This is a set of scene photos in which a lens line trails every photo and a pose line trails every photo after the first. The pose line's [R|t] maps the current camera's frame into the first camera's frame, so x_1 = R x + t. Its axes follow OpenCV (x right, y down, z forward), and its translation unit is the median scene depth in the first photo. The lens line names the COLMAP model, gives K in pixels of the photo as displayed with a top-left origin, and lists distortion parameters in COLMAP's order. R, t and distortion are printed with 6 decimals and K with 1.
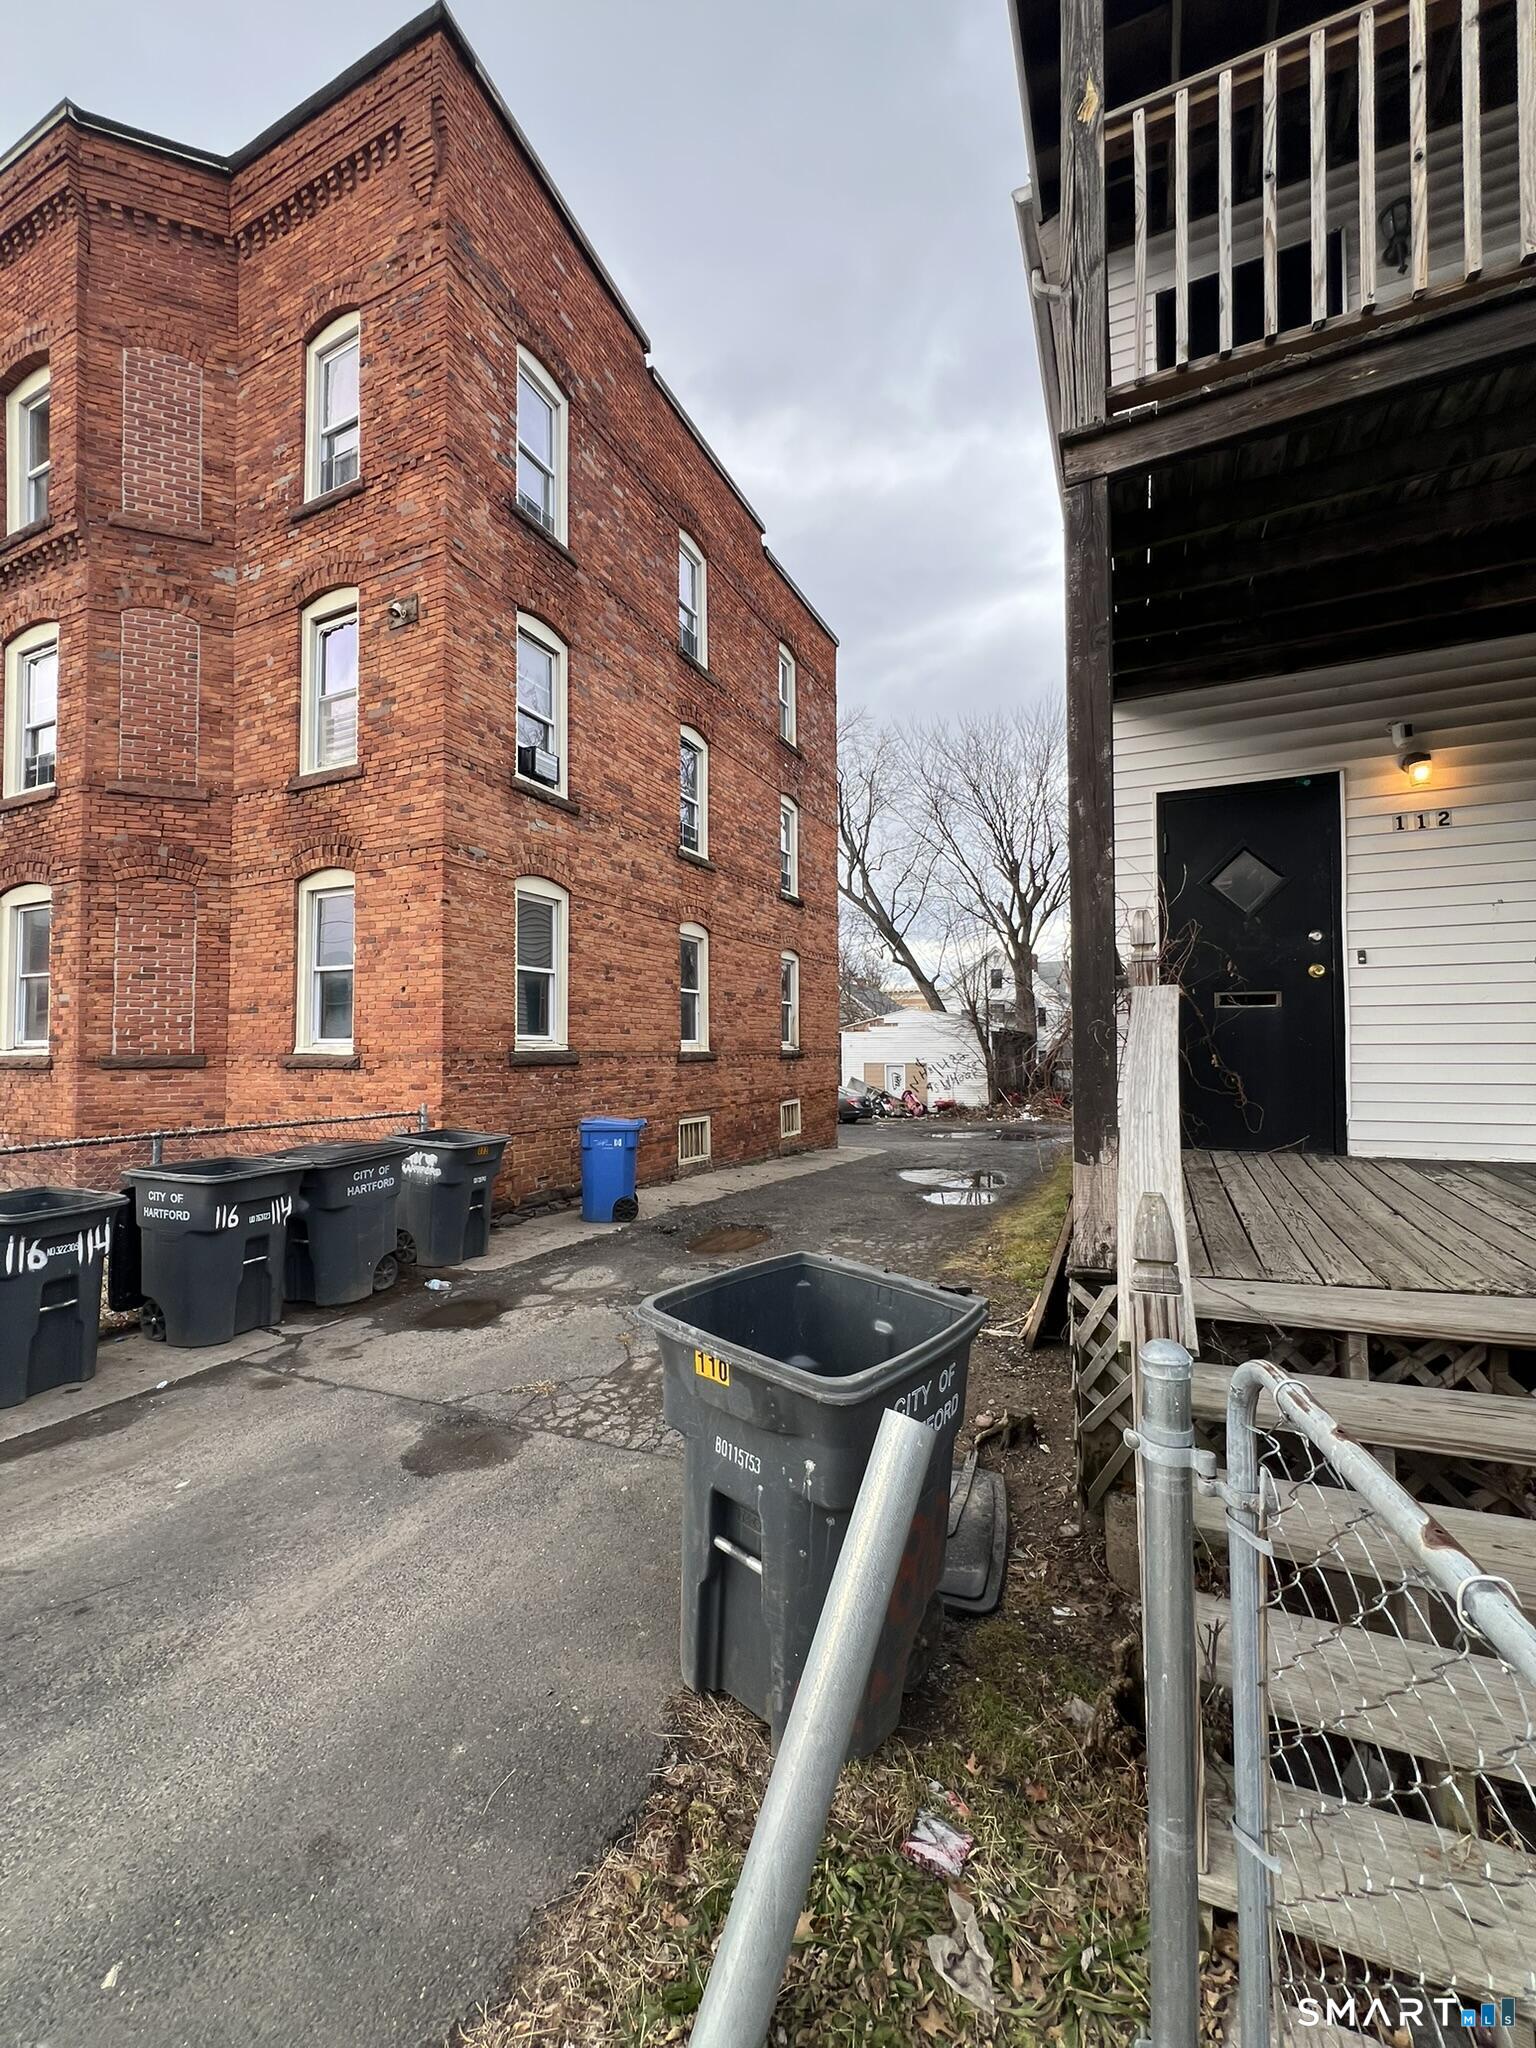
lens RADIAL K [[818.2, 0, 771.9], [0, 818.2, 1026.2], [0, 0, 1]] dist [-0.005197, 0.000914]
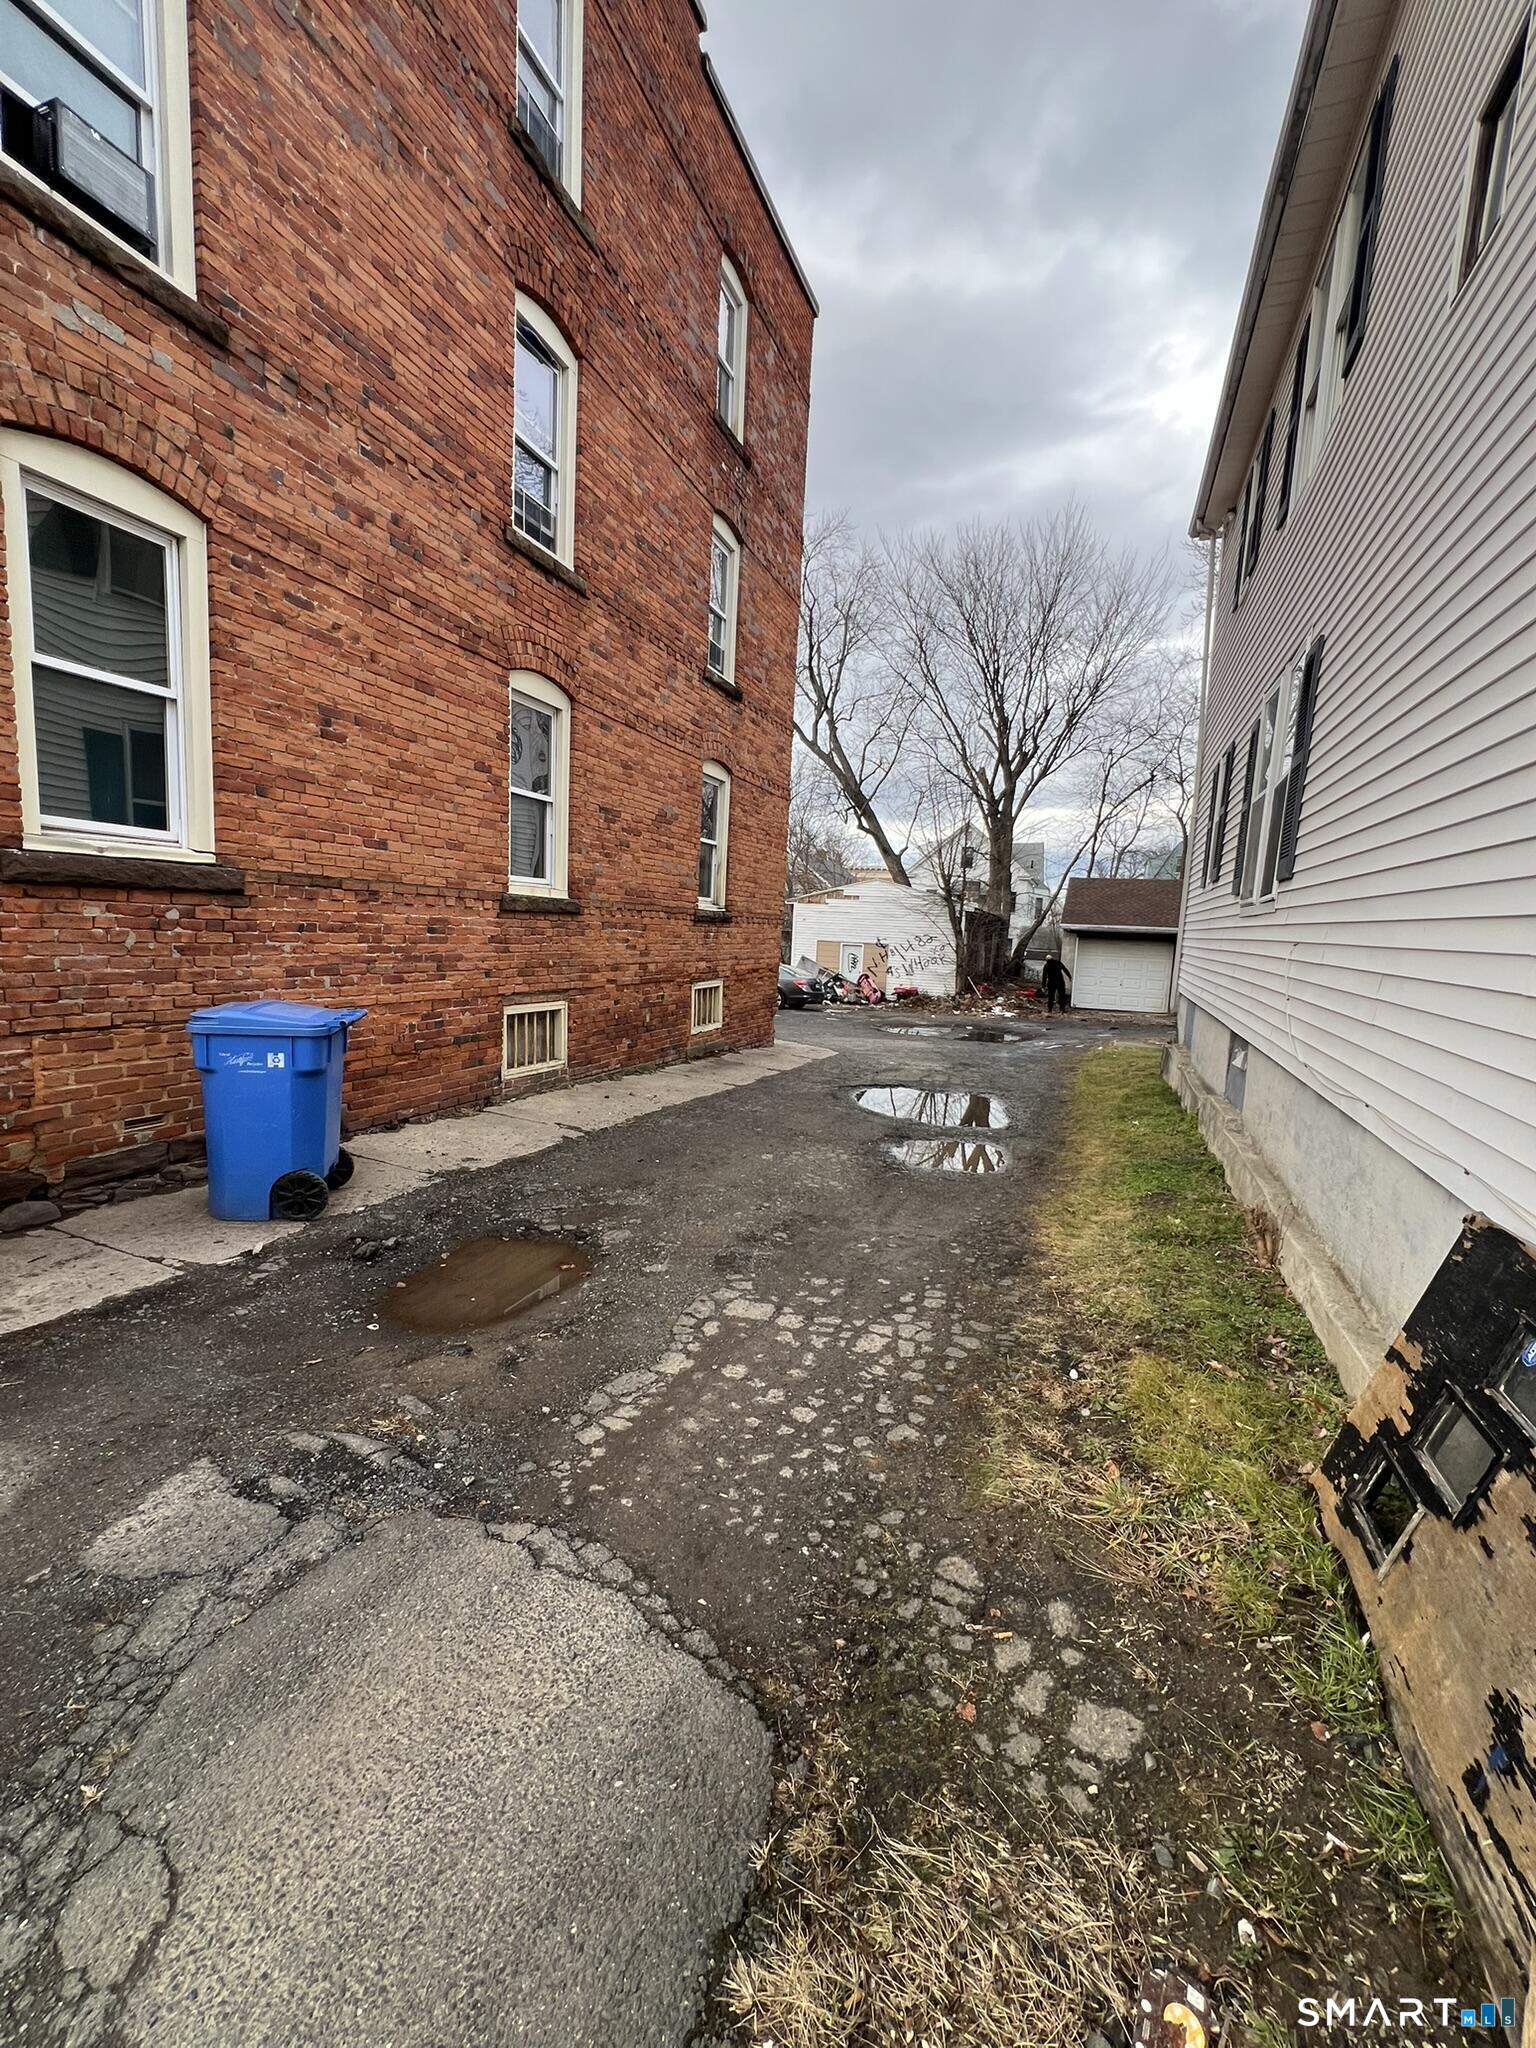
lens RADIAL K [[818.2, 0, 767.1], [0, 818.2, 1026.2], [0, 0, 1]] dist [-0.005197, 0.000914]
pose [[0.997333, 0.048745, 0.054319, 0.044973], [-0.056358, 0.987256, 0.148825, 0.024595], [-0.046372, -0.151490, 0.987371, 0.350556]]
